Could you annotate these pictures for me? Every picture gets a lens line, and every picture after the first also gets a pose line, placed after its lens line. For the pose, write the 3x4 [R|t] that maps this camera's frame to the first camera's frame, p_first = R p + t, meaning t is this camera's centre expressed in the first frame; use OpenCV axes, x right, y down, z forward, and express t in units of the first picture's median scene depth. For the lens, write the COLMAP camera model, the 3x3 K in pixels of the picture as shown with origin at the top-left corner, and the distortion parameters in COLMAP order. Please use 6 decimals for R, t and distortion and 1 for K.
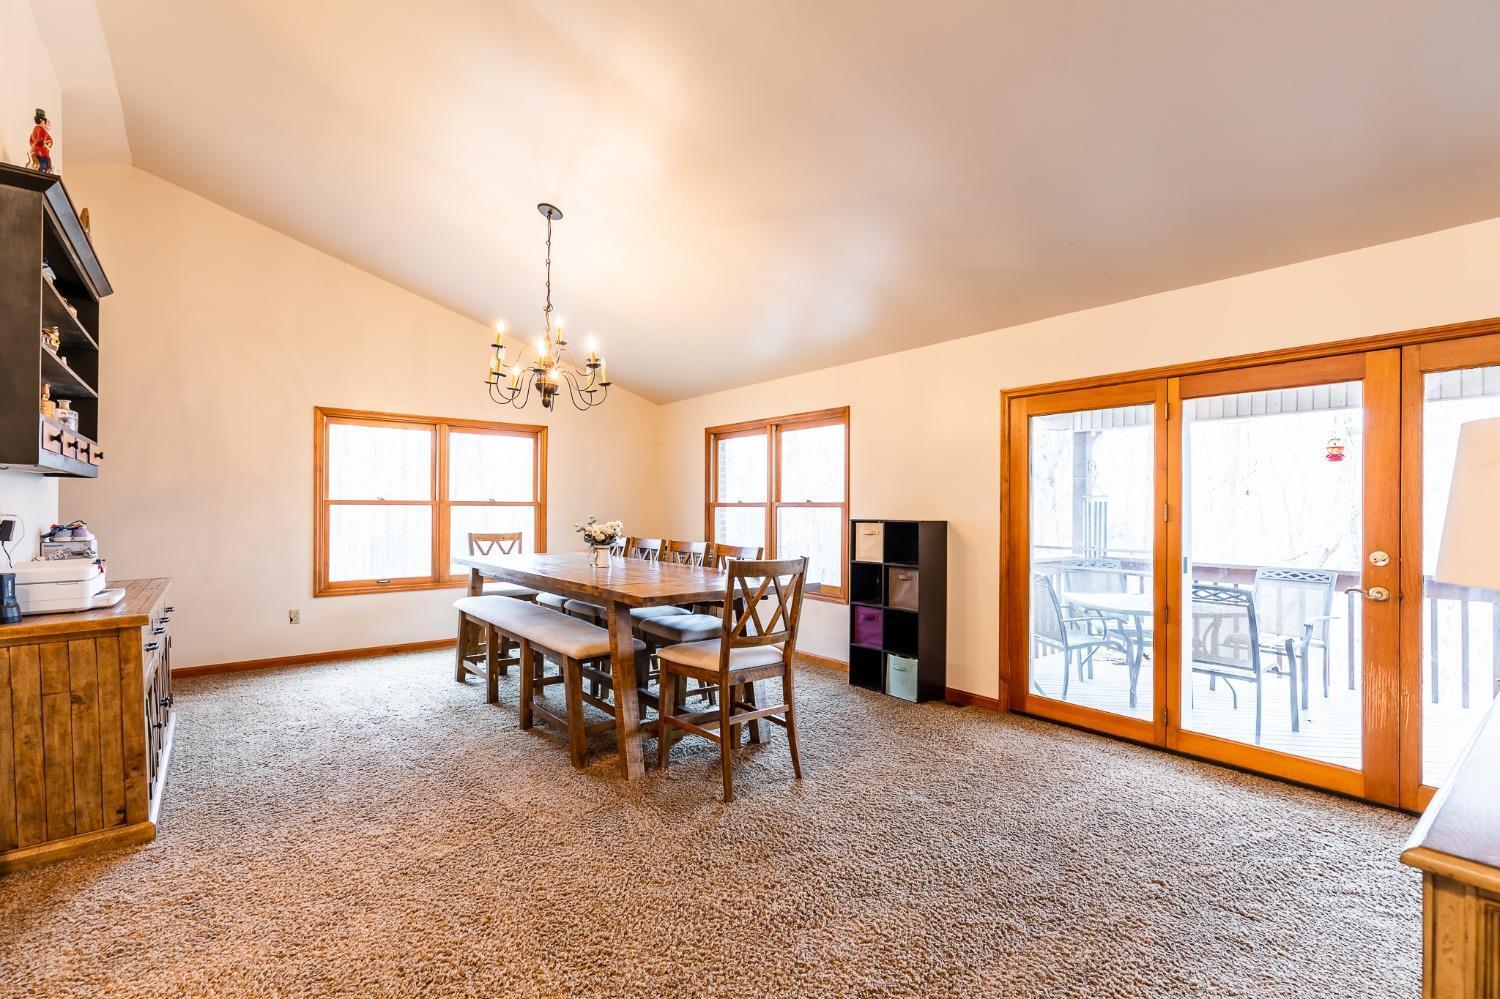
lens RADIAL K [[676.7, 0, 750.0], [0, 676.7, 502.3], [0, 0, 1]] dist [0.002402, 0.000213]
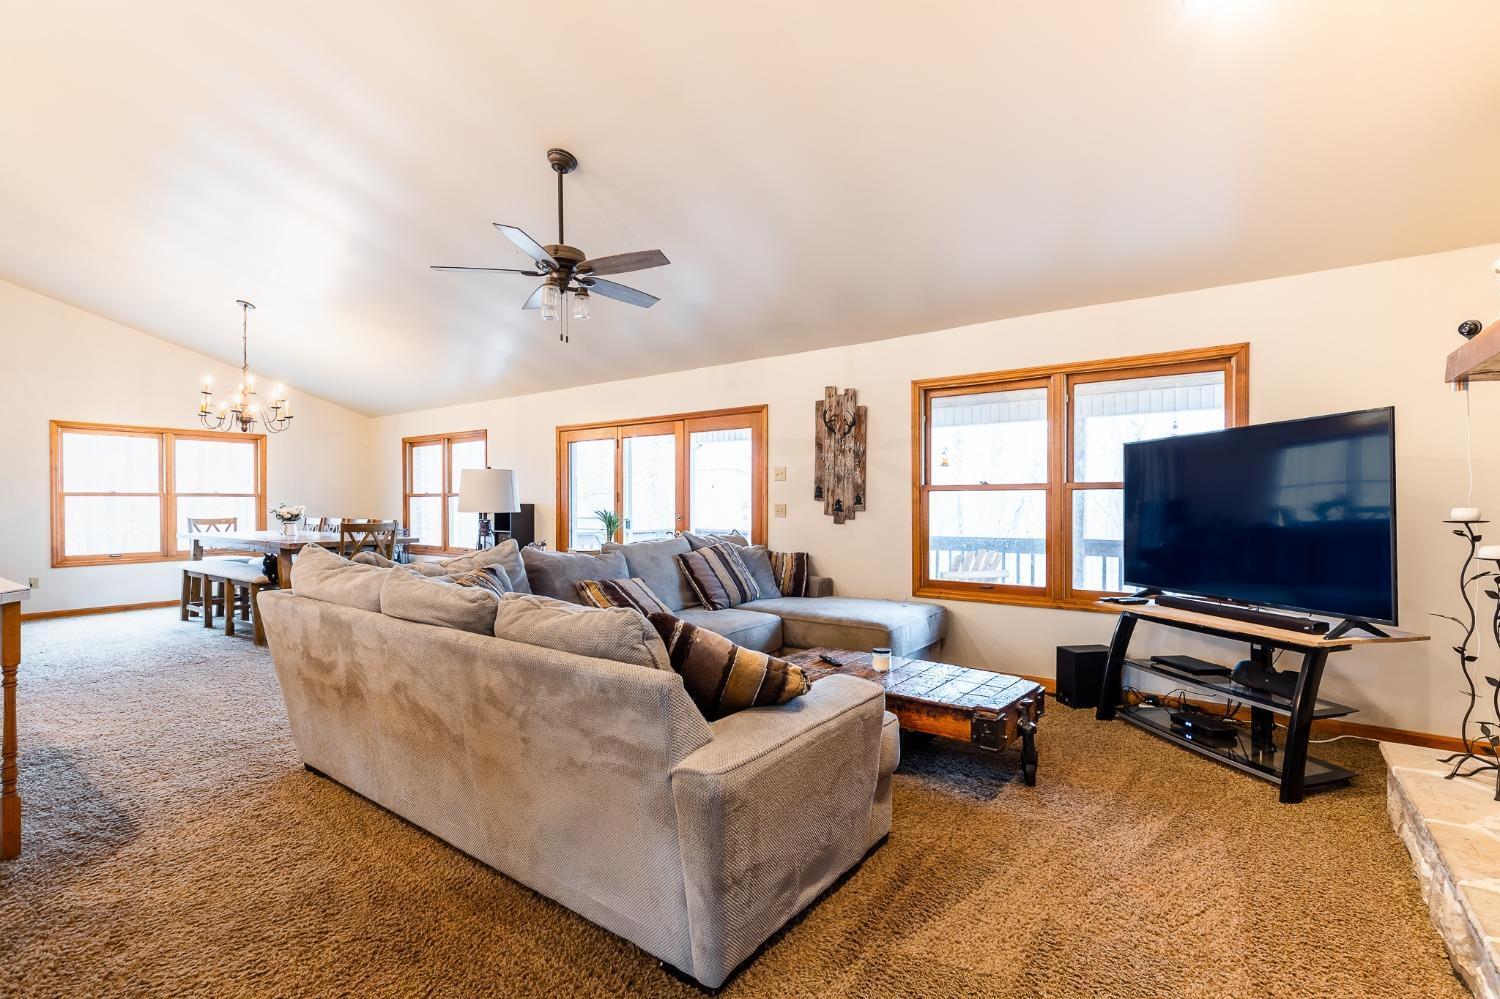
lens RADIAL K [[676.7, 0, 743.8], [0, 676.7, 502.2], [0, 0, 1]] dist [0.002402, 0.000213]
pose [[0.966248, -0.007496, 0.257505, 0.301433], [0.004148, 0.999900, 0.013543, 0.002646], [-0.257581, -0.012018, 0.966182, -0.591920]]
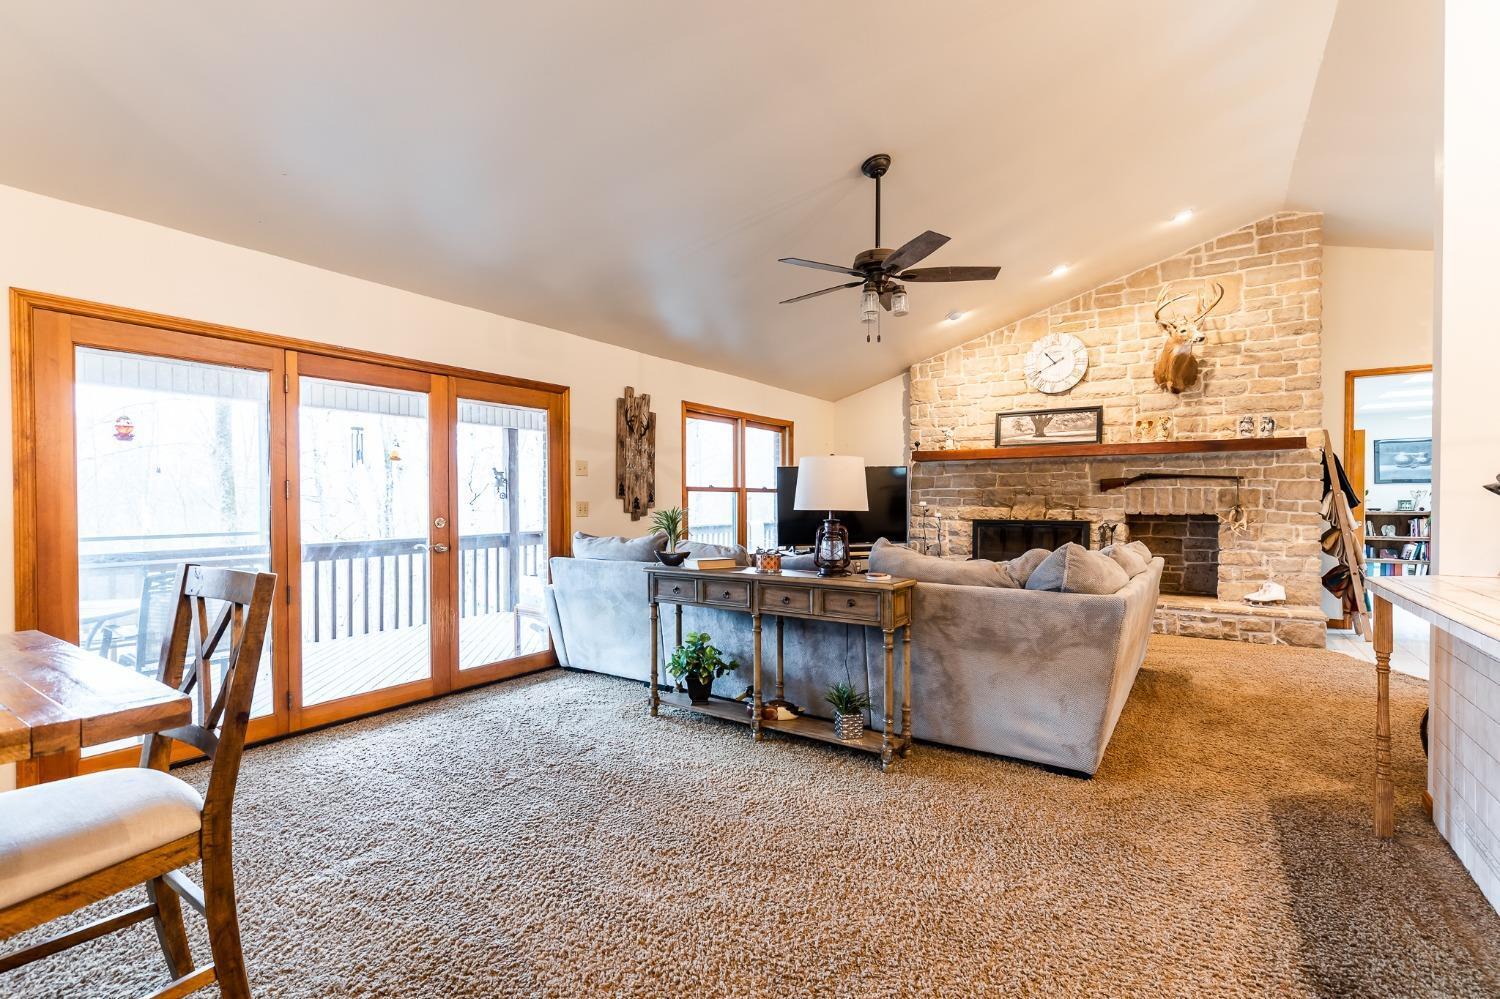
lens RADIAL K [[676.7, 0, 784.6], [0, 676.7, 507.0], [0, 0, 1]] dist [0.002402, 0.000213]
pose [[-0.340228, -0.025015, 0.940010, -0.332145], [-0.022781, 0.999572, 0.018354, 0.003346], [-0.940067, -0.015170, -0.340652, 0.420440]]
